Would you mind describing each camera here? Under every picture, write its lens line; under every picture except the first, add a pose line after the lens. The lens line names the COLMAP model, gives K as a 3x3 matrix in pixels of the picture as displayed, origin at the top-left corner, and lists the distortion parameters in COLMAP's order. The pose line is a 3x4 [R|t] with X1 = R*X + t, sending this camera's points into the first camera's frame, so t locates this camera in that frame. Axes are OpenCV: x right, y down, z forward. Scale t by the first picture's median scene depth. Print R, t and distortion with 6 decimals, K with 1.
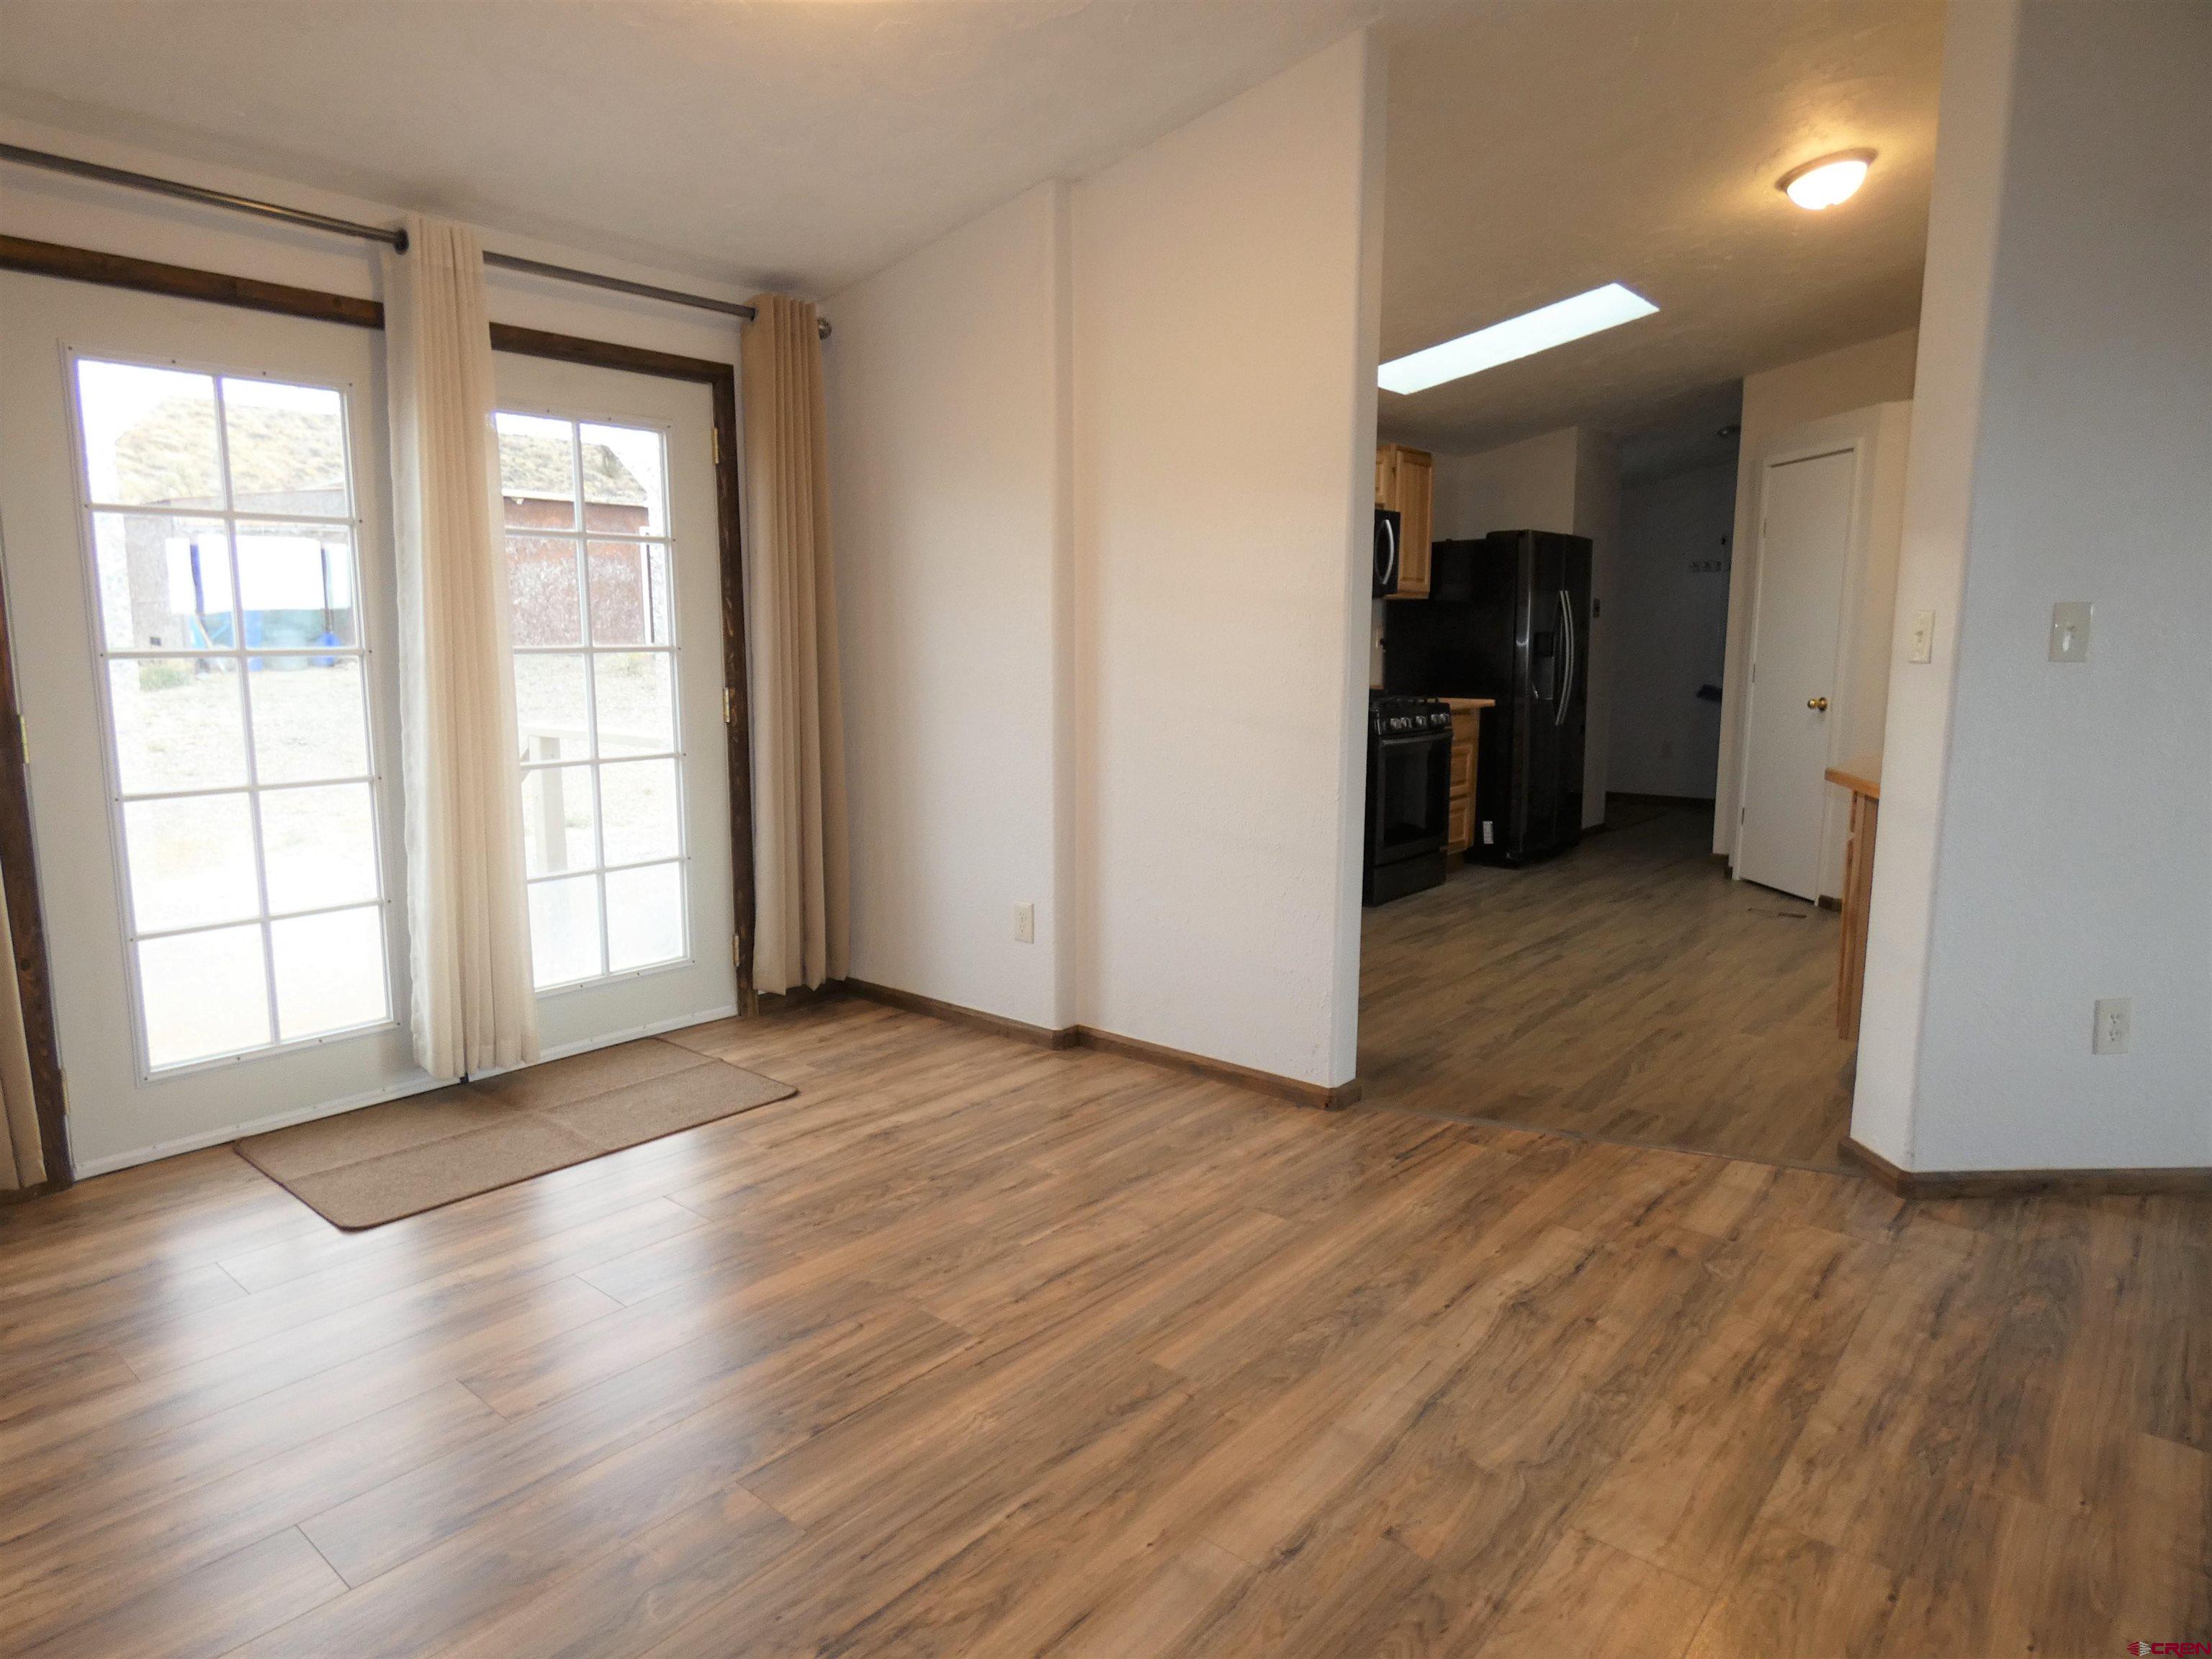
lens RADIAL K [[1314.6, 0, 1092.3], [0, 1314.6, 827.4], [0, 0, 1]] dist [-0.005960, -0.000009]
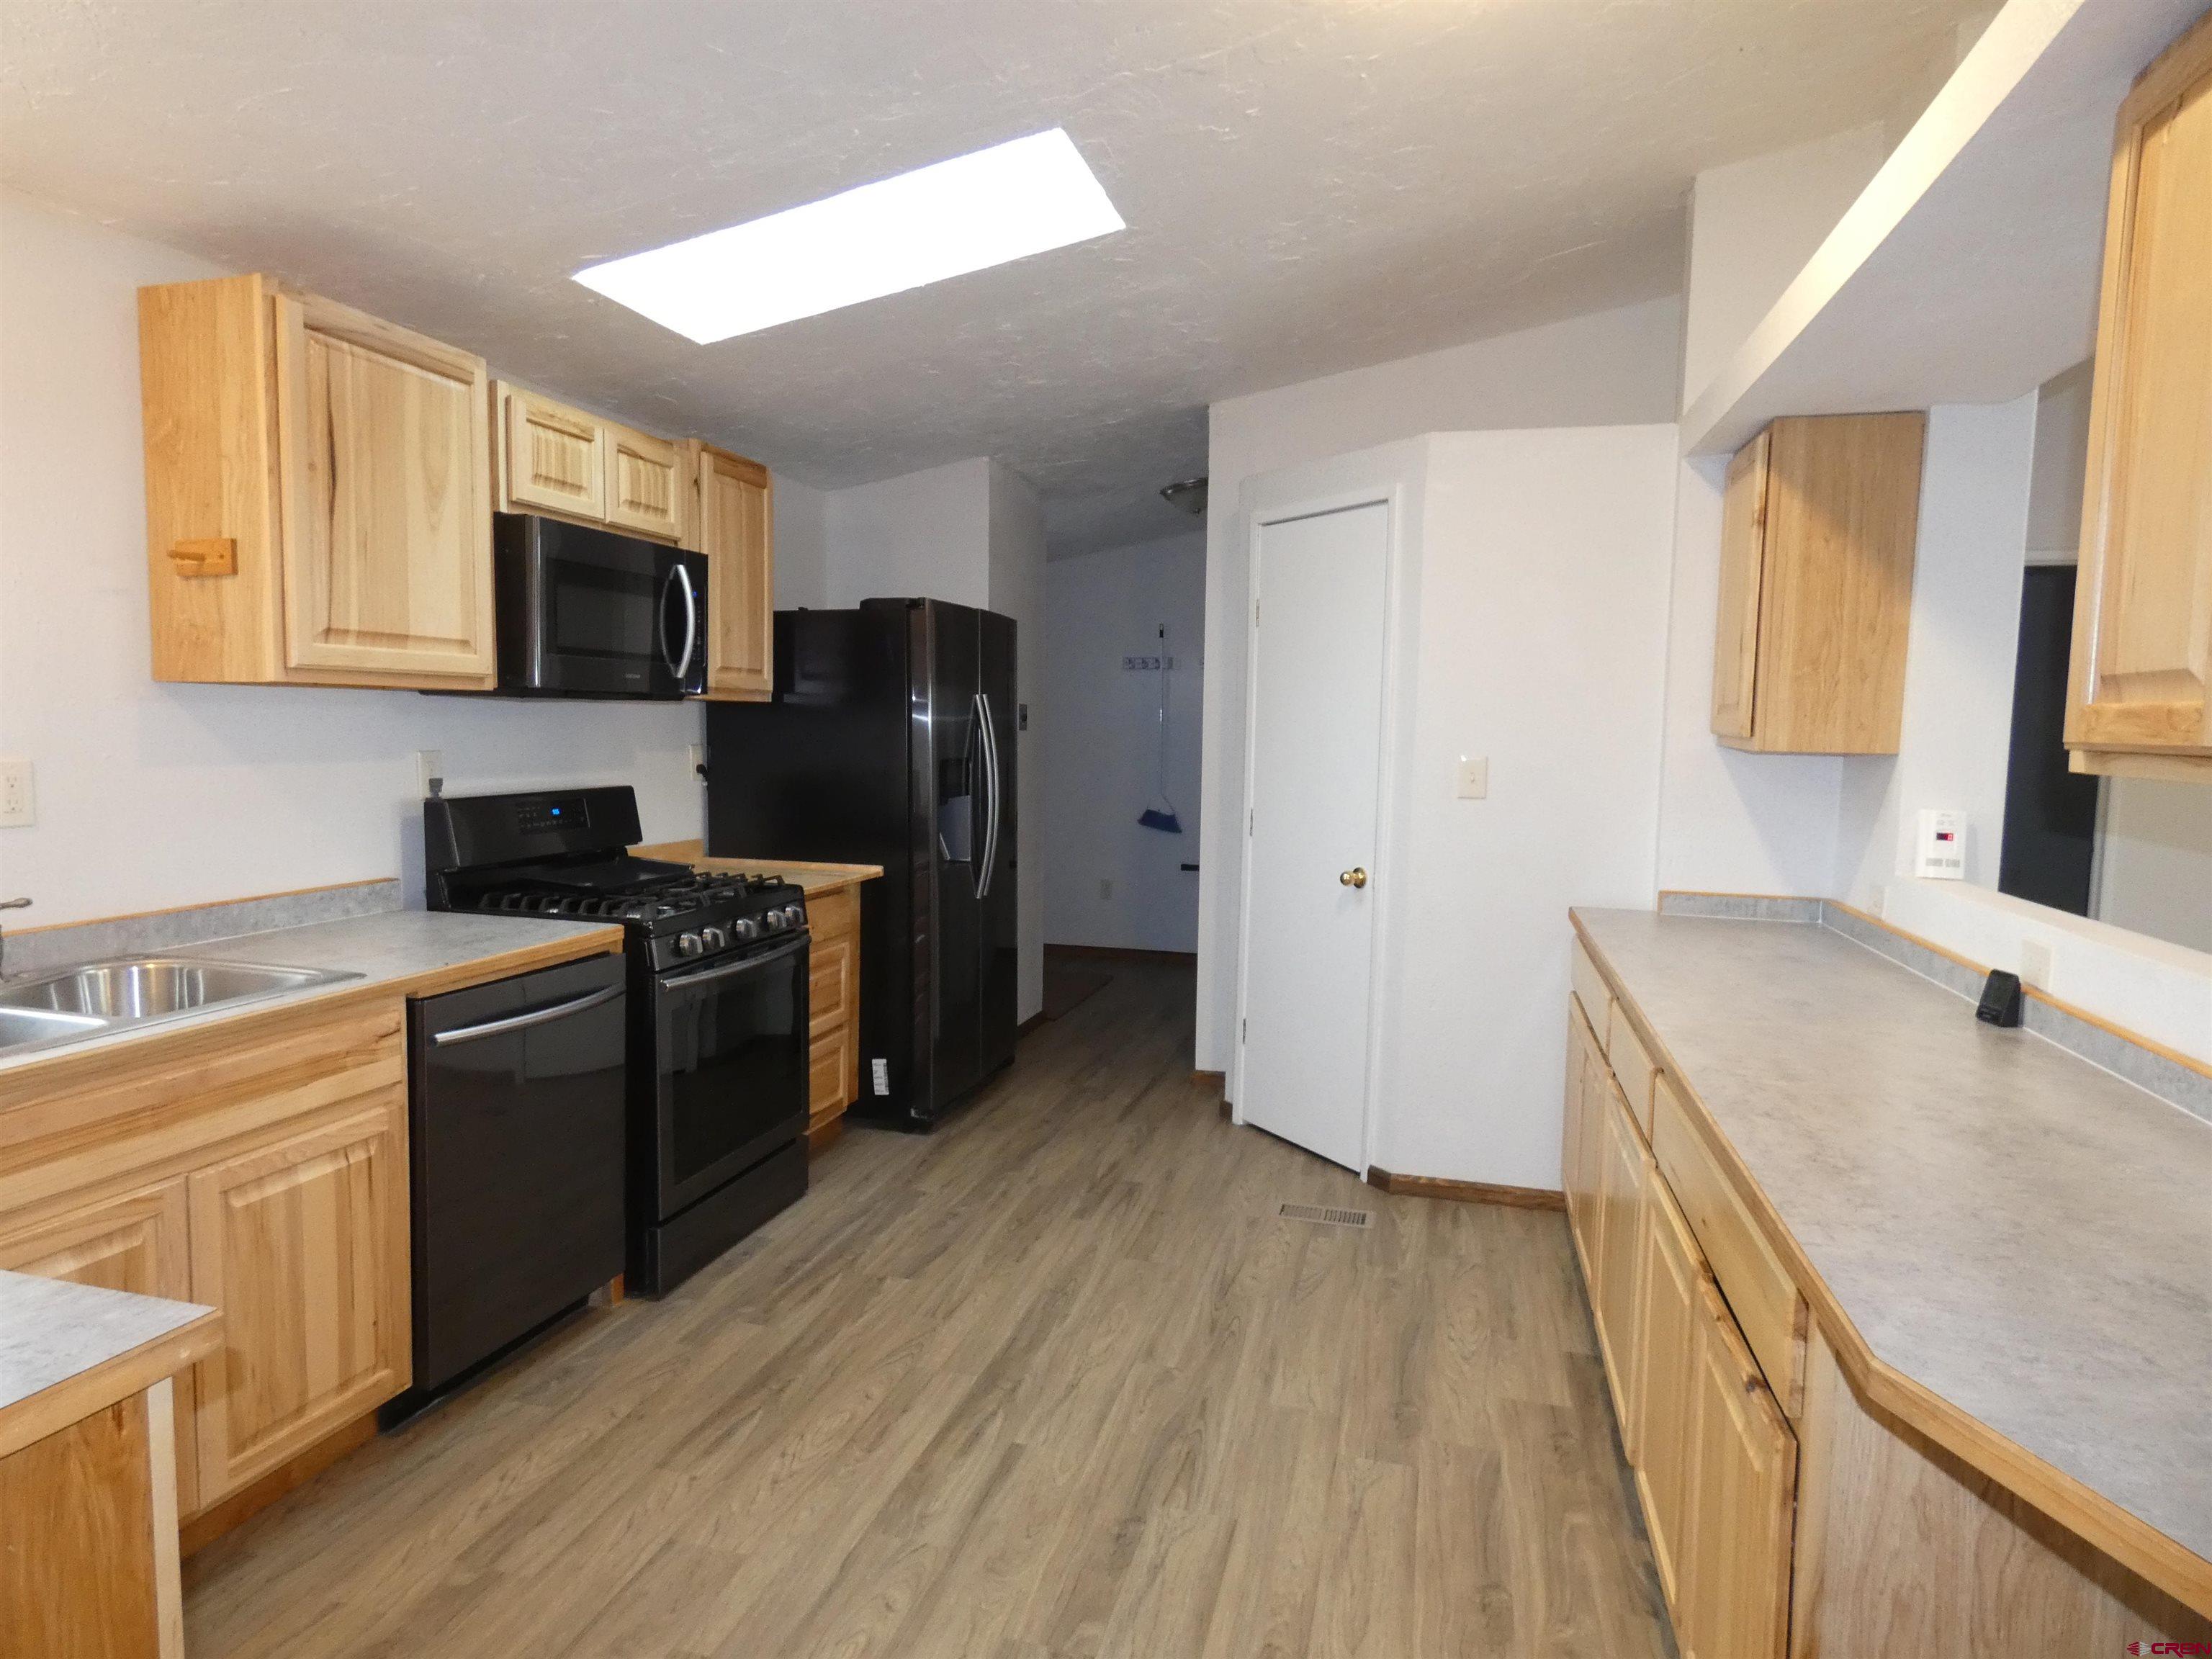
lens RADIAL K [[1314.6, 0, 1092.3], [0, 1314.6, 827.4], [0, 0, 1]] dist [-0.005960, -0.000009]
pose [[0.907475, -0.019335, 0.419660, 0.262509], [0.045308, 0.997618, -0.052010, -0.151745], [-0.417655, 0.066212, 0.906190, 0.760493]]
